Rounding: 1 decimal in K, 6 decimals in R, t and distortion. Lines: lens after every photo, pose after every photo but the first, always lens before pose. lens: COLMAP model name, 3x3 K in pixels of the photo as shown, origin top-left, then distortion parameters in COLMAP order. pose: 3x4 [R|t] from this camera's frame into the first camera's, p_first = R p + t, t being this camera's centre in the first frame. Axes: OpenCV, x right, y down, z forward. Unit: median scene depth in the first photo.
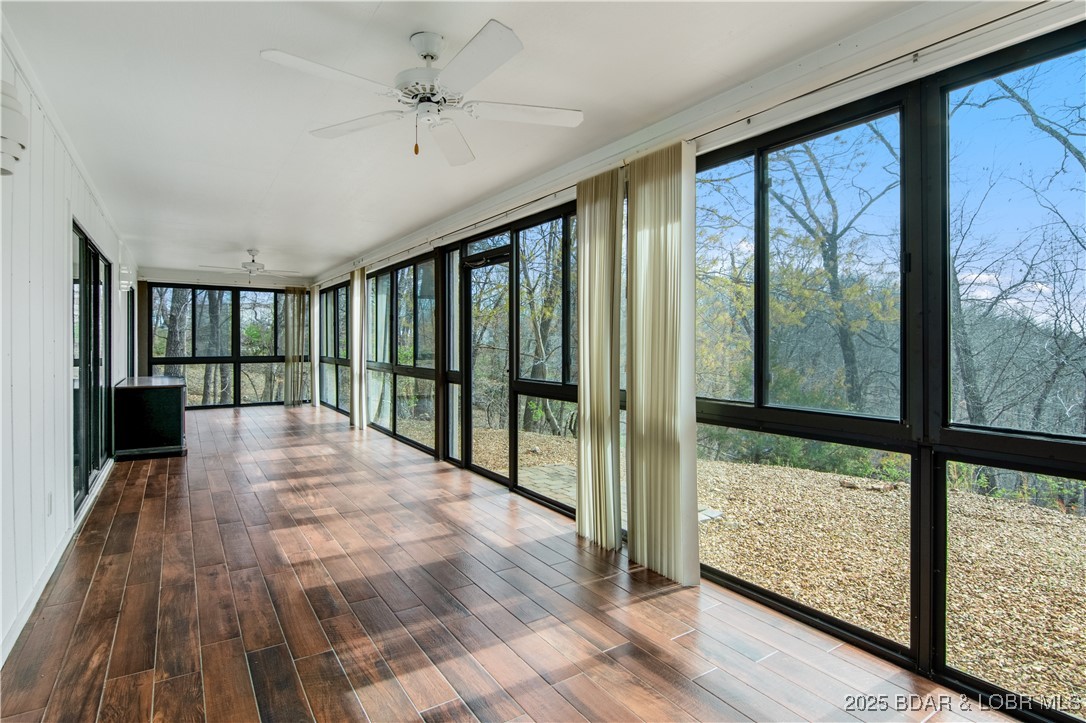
lens RADIAL K [[543.6, 0, 549.5], [0, 543.6, 354.7], [0, 0, 1]] dist [0.000995, -0.009868]
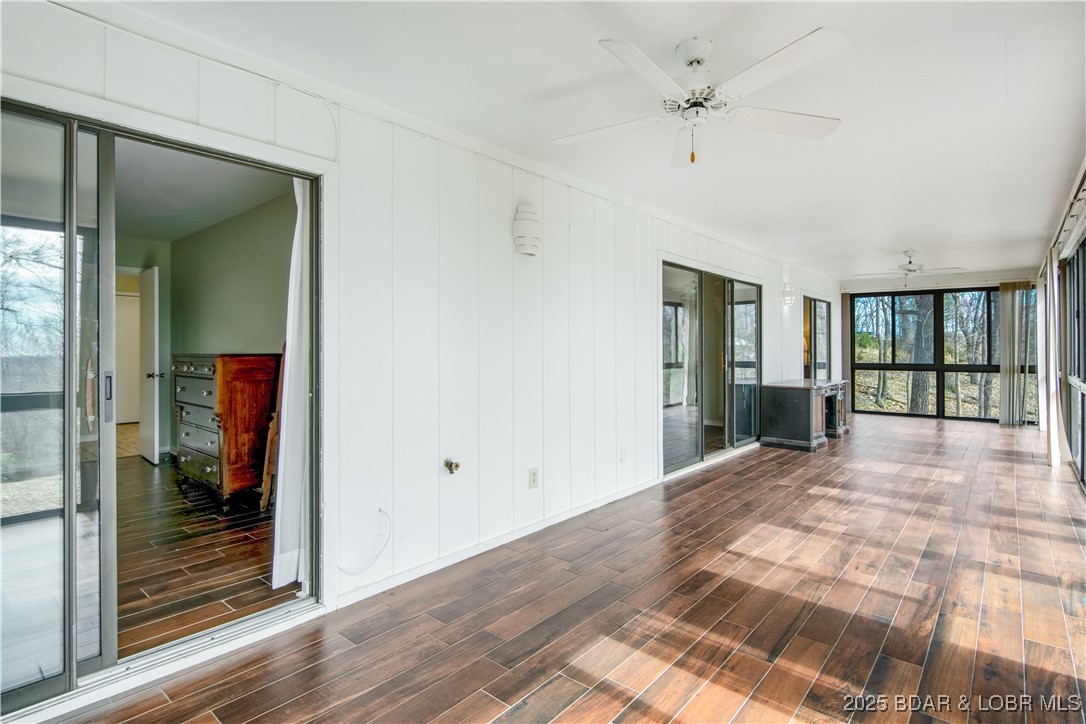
lens RADIAL K [[543.6, 0, 536.1], [0, 543.6, 356.7], [0, 0, 1]] dist [0.000995, -0.009868]
pose [[0.266936, 0.013819, -0.963615, 0.249341], [-0.022325, 0.999718, 0.008152, -0.003444], [0.963456, 0.019337, 0.267169, 0.169676]]
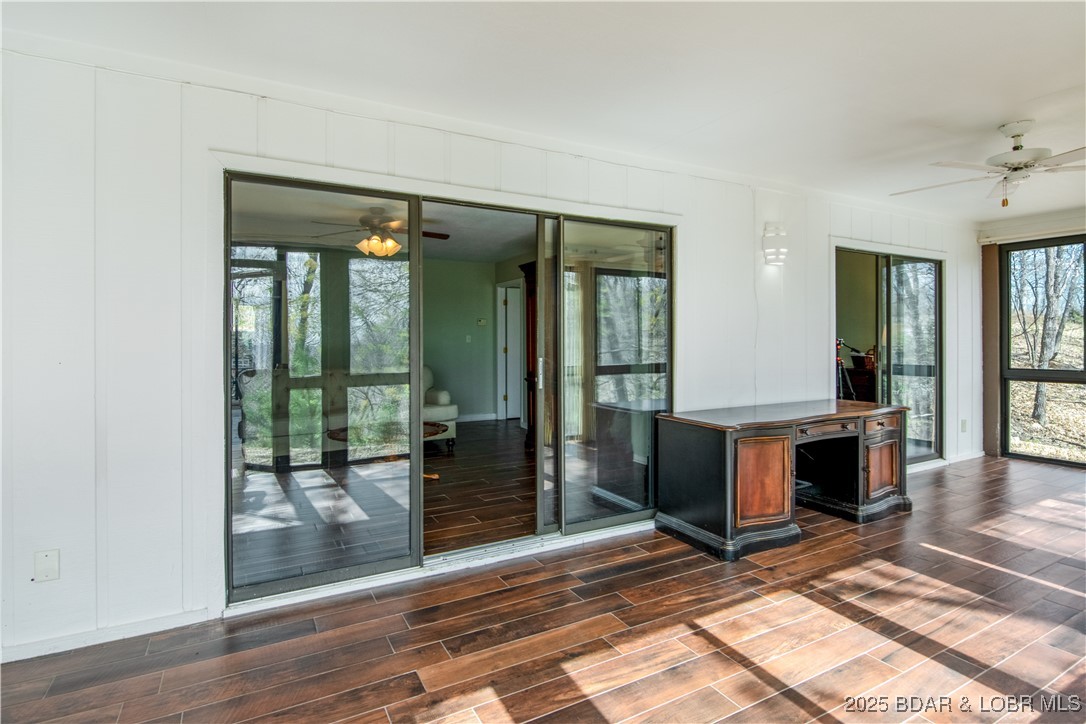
lens RADIAL K [[543.6, 0, 524.6], [0, 543.6, 351.5], [0, 0, 1]] dist [0.000995, -0.009868]
pose [[-0.089446, 0.021606, -0.995757, -0.134714], [-0.020136, 0.999521, 0.023497, -0.027352], [0.995788, 0.022153, -0.088968, 0.882921]]
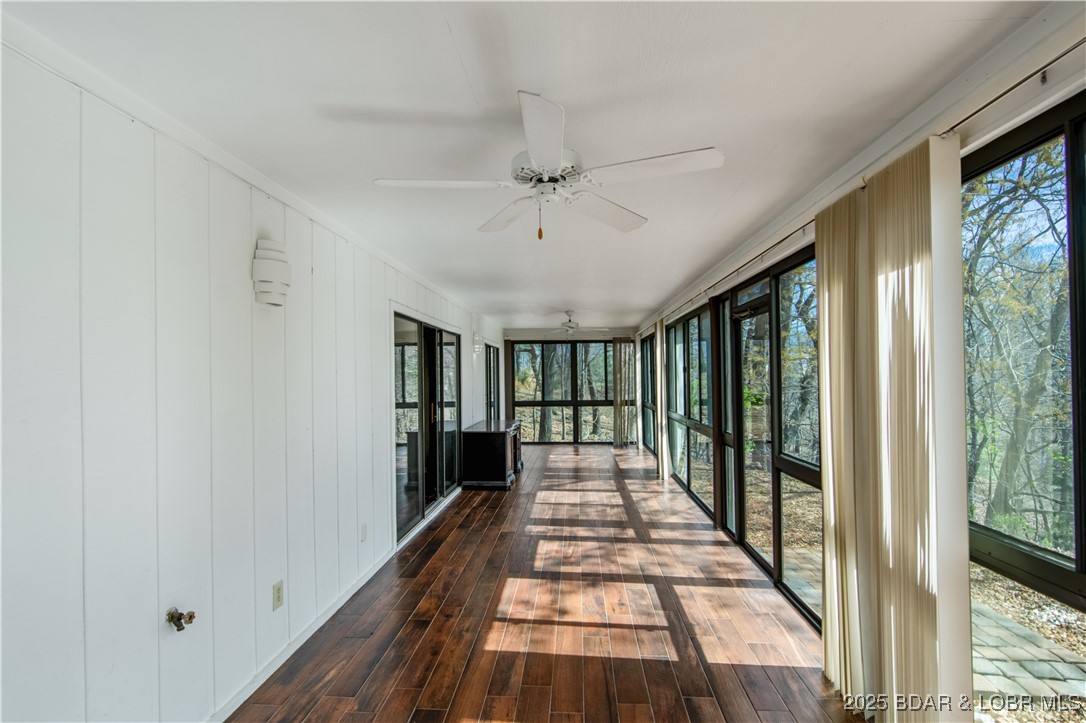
lens RADIAL K [[543.6, 0, 545.9], [0, 543.6, 383.4], [0, 0, 1]] dist [0.000995, -0.009868]
pose [[0.797443, -0.001153, -0.603394, 0.124764], [-0.005169, 0.999948, -0.008742, -0.042449], [0.603373, 0.010091, 0.797396, 0.095324]]
